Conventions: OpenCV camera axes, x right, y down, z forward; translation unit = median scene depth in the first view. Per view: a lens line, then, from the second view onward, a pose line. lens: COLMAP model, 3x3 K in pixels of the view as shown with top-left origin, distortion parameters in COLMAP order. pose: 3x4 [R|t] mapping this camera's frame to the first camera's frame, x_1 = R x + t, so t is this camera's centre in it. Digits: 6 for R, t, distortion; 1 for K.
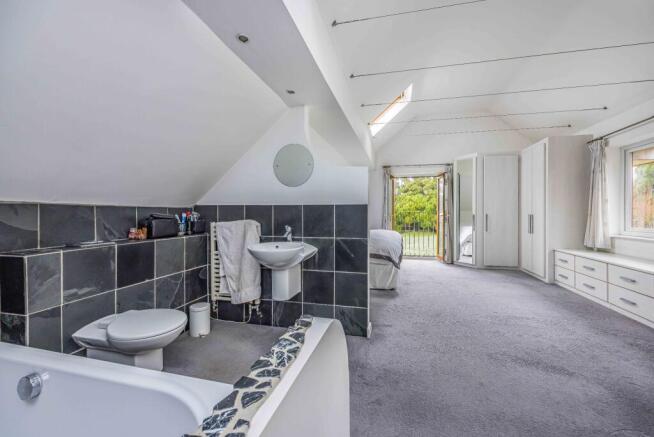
lens RADIAL K [[262.6, 0, 332.2], [0, 262.6, 213.2], [0, 0, 1]] dist [0.001509, 0.000036]
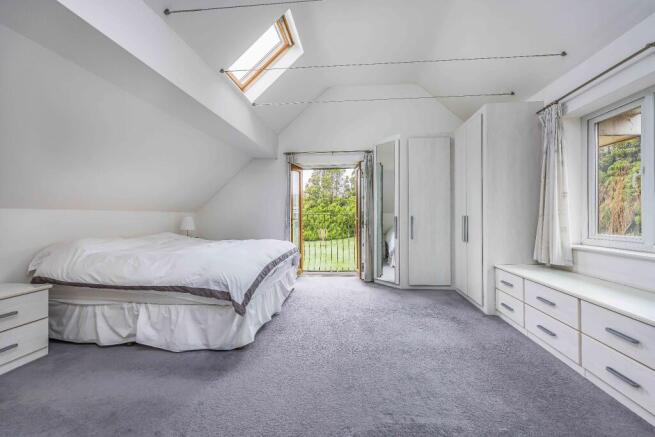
lens RADIAL K [[263.0, 0, 326.8], [0, 263.0, 217.1], [0, 0, 1]] dist [0.001509, 0.000036]
pose [[0.990403, -0.007272, 0.138021, 0.297643], [0.007249, 0.999974, 0.000665, 0.005081], [-0.138023, 0.000342, 0.990429, 0.358211]]
